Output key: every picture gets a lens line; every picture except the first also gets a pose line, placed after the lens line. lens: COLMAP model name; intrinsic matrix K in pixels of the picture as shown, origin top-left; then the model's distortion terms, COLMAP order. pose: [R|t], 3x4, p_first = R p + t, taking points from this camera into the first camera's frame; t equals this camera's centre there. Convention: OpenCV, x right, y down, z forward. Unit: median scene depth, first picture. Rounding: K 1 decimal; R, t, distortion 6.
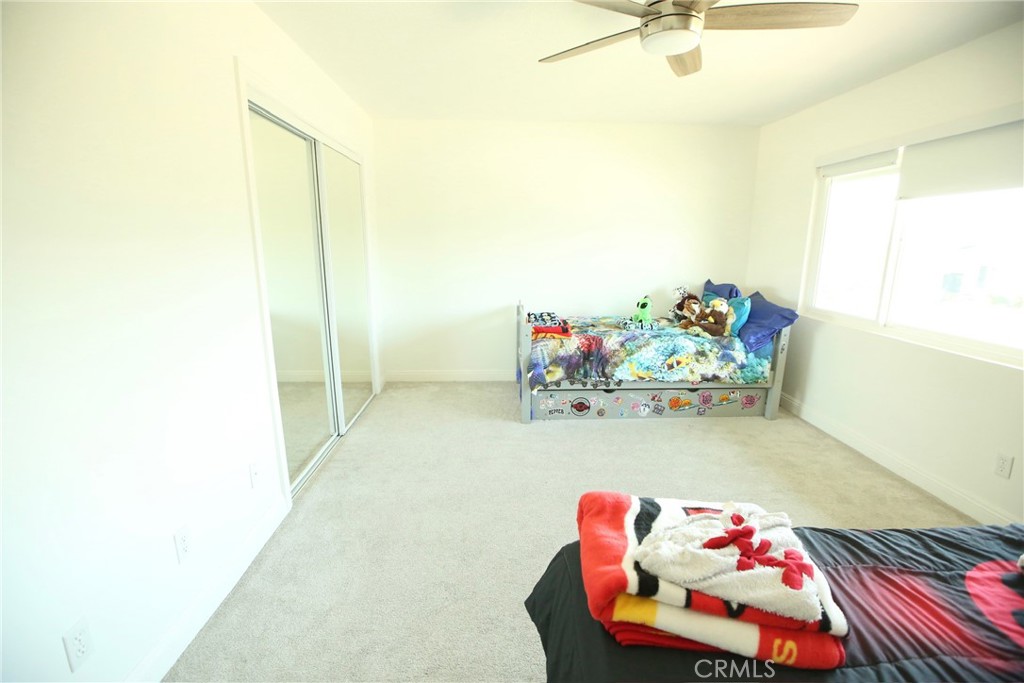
lens RADIAL K [[461.0, 0, 508.7], [0, 461.0, 344.9], [0, 0, 1]] dist [-0.037537, 0.012812]
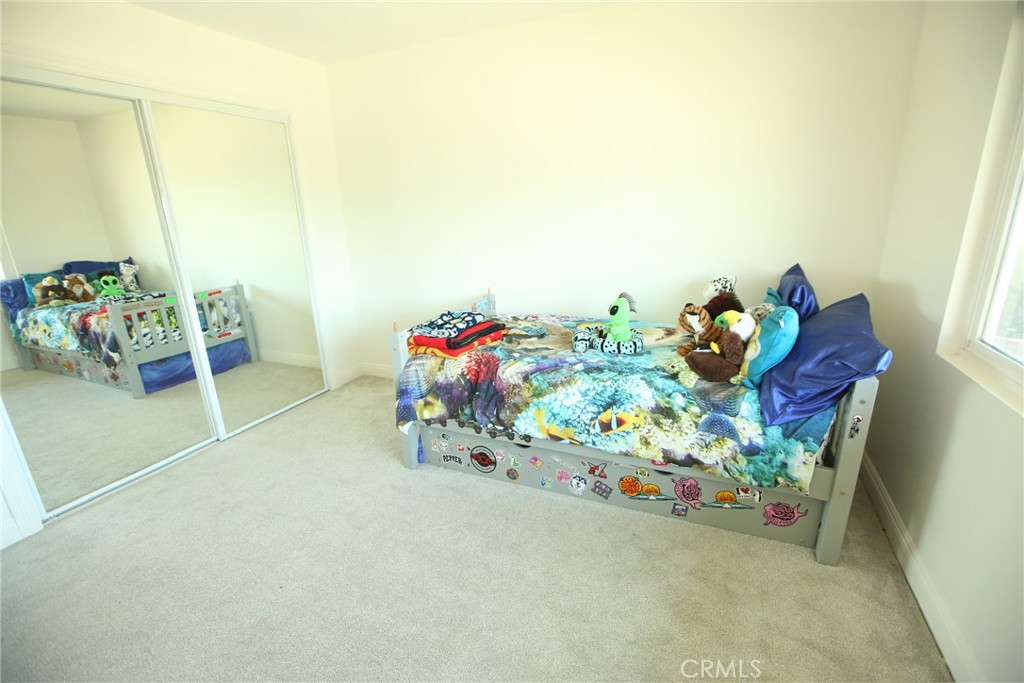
lens RADIAL K [[459.2, 0, 513.6], [0, 459.2, 346.6], [0, 0, 1]] dist [-0.045004, 0.018892]
pose [[0.897415, 0.095369, -0.430756, 0.482000], [-0.060414, 0.993724, 0.094147, -0.095439], [0.437031, -0.058465, 0.897544, 0.453451]]
